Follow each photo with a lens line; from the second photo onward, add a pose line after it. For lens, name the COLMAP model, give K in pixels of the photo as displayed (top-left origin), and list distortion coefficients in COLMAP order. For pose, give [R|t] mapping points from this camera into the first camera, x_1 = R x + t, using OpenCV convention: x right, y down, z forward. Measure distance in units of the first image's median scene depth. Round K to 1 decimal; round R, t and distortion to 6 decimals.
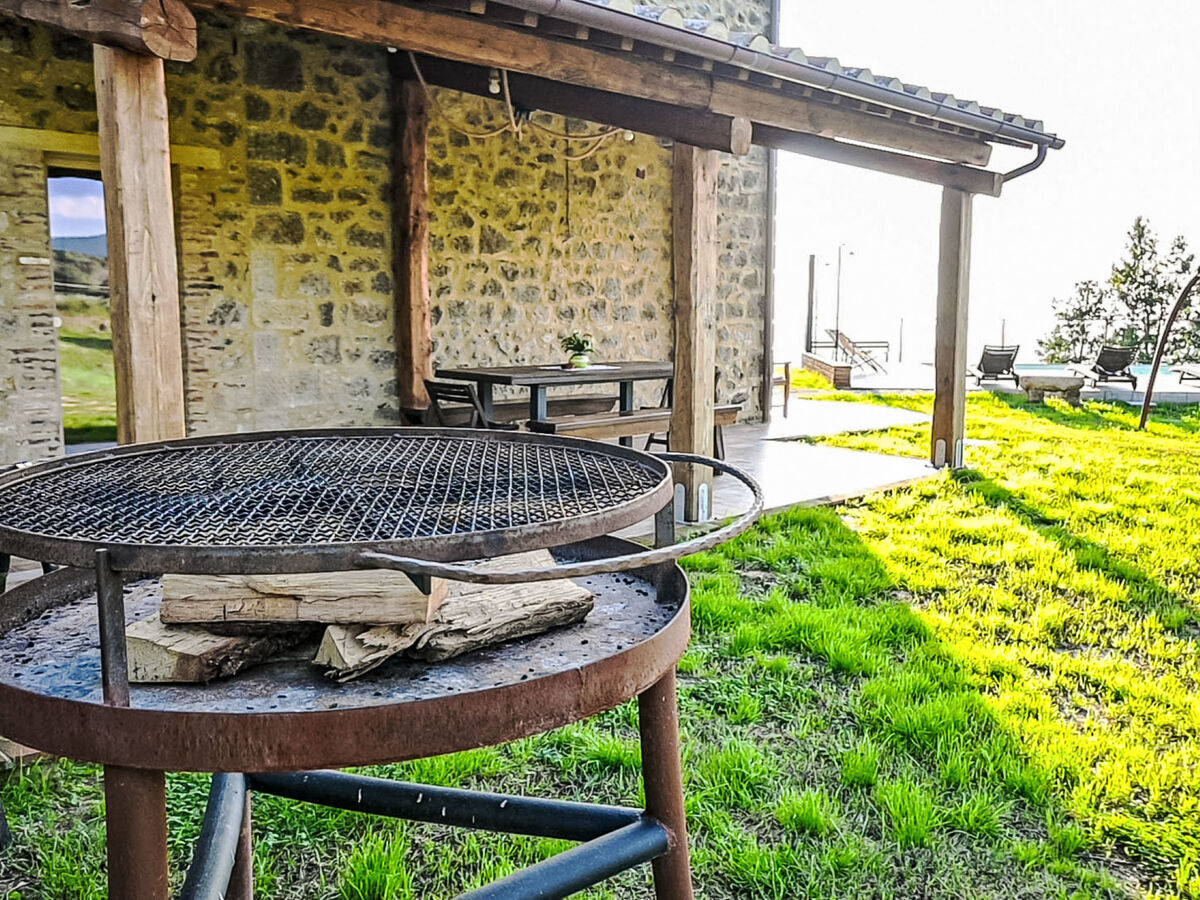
lens RADIAL K [[1095.1, 0, 600.0], [0, 1095.1, 450.0], [0, 0, 1]] dist [-0.027653, 0.001944]
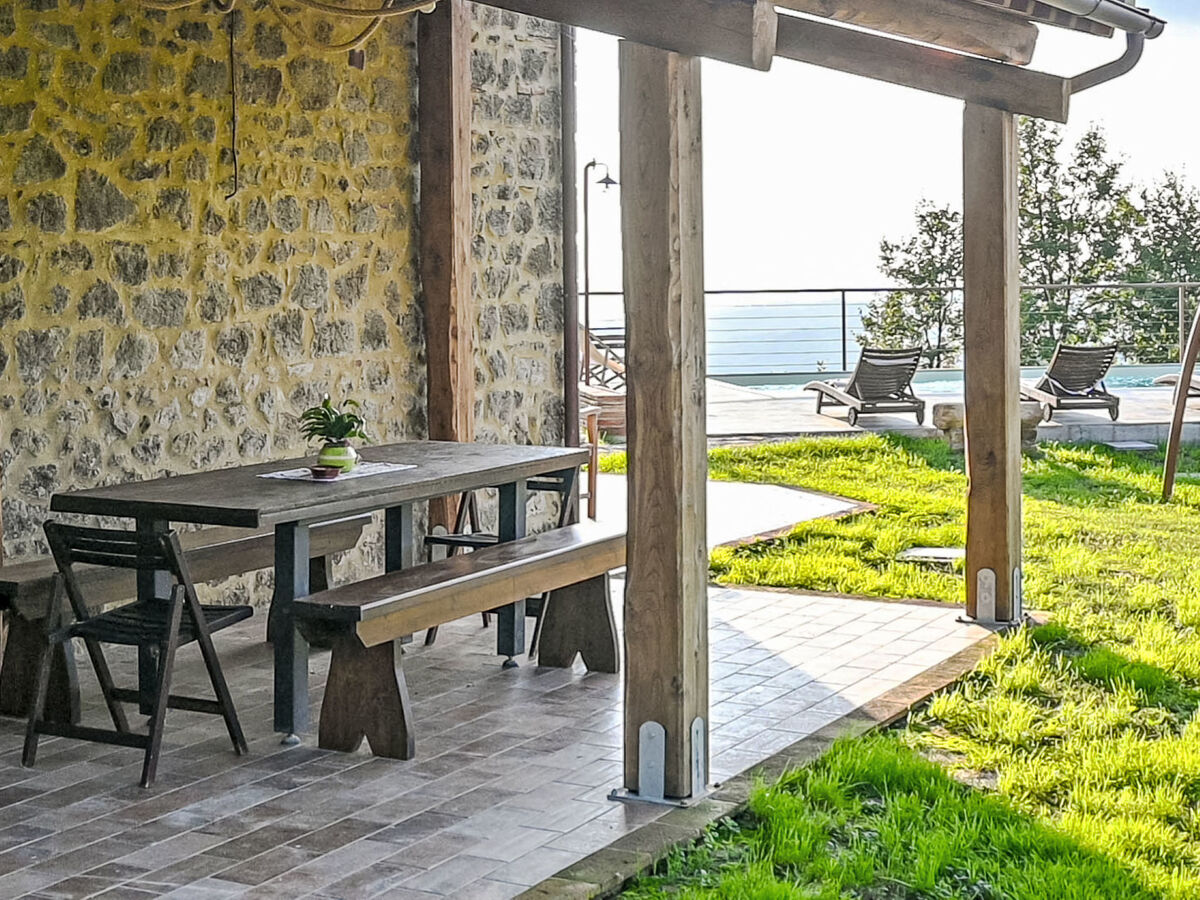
lens RADIAL K [[2133.1, 0, 628.8], [0, 2133.1, 265.3], [0, 0, 1]] dist [-0.009558, 0.052642]
pose [[0.951668, -0.014268, 0.306796, -0.152160], [0.051245, 0.992294, -0.112812, -0.043504], [-0.302822, 0.123081, 0.945066, 0.050198]]
